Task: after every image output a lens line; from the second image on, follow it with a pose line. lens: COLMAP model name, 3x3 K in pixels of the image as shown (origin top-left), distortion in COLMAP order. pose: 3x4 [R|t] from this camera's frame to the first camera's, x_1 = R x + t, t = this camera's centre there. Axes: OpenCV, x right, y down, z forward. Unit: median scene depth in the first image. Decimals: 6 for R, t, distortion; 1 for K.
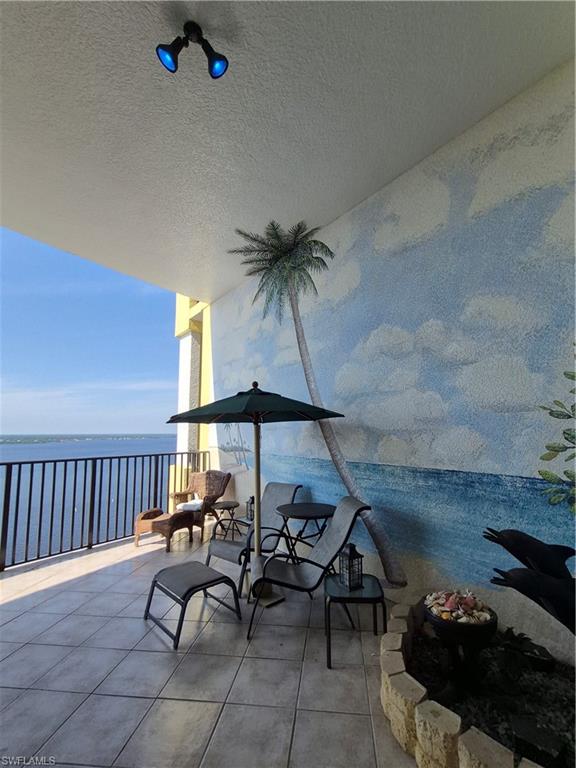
lens RADIAL K [[345.1, 0, 299.7], [0, 345.1, 400.2], [0, 0, 1]] dist [0.000570, 0.005955]
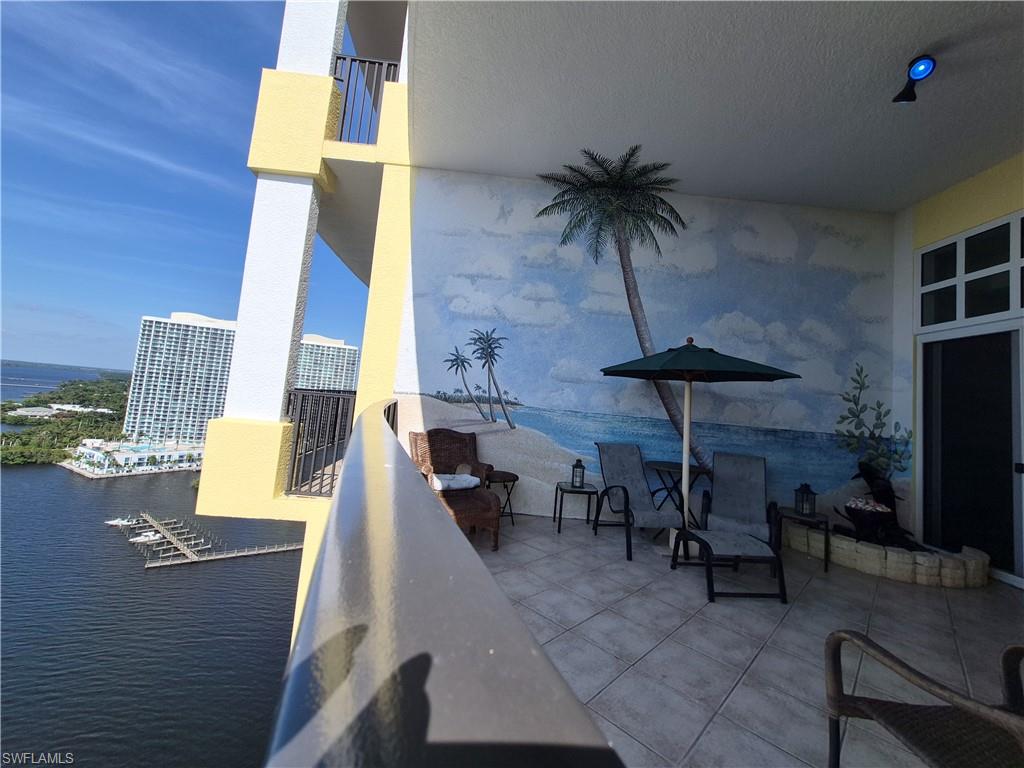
lens RADIAL K [[399.8, 0, 530.4], [0, 399.8, 371.3], [0, 0, 1]] dist [0.009978, -0.004339]
pose [[0.597008, 0.117765, 0.793545, -1.512224], [-0.159951, 0.986780, -0.026105, 0.167665], [-0.786128, -0.111344, 0.607952, 0.797684]]
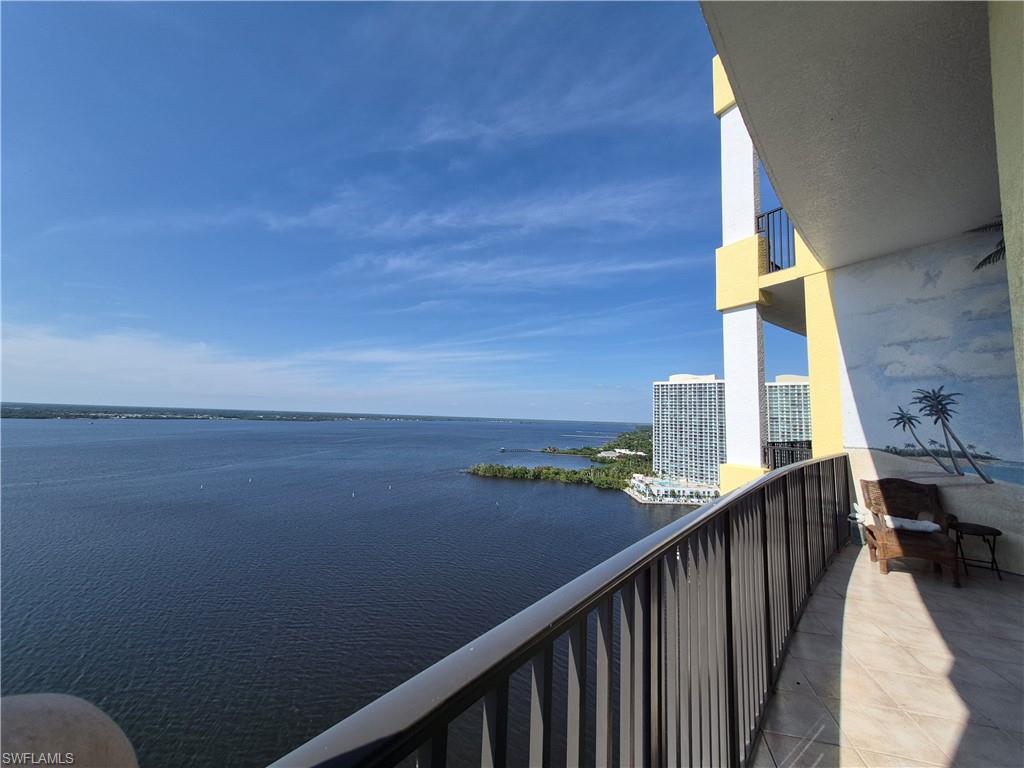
lens RADIAL K [[400.2, 0, 527.9], [0, 400.2, 371.9], [0, 0, 1]] dist [0.007904, 0.000369]
pose [[0.987583, 0.016252, -0.156253, -1.833566], [-0.020225, 0.999511, -0.023867, -0.004527], [0.155789, 0.026731, 0.987429, -0.091047]]
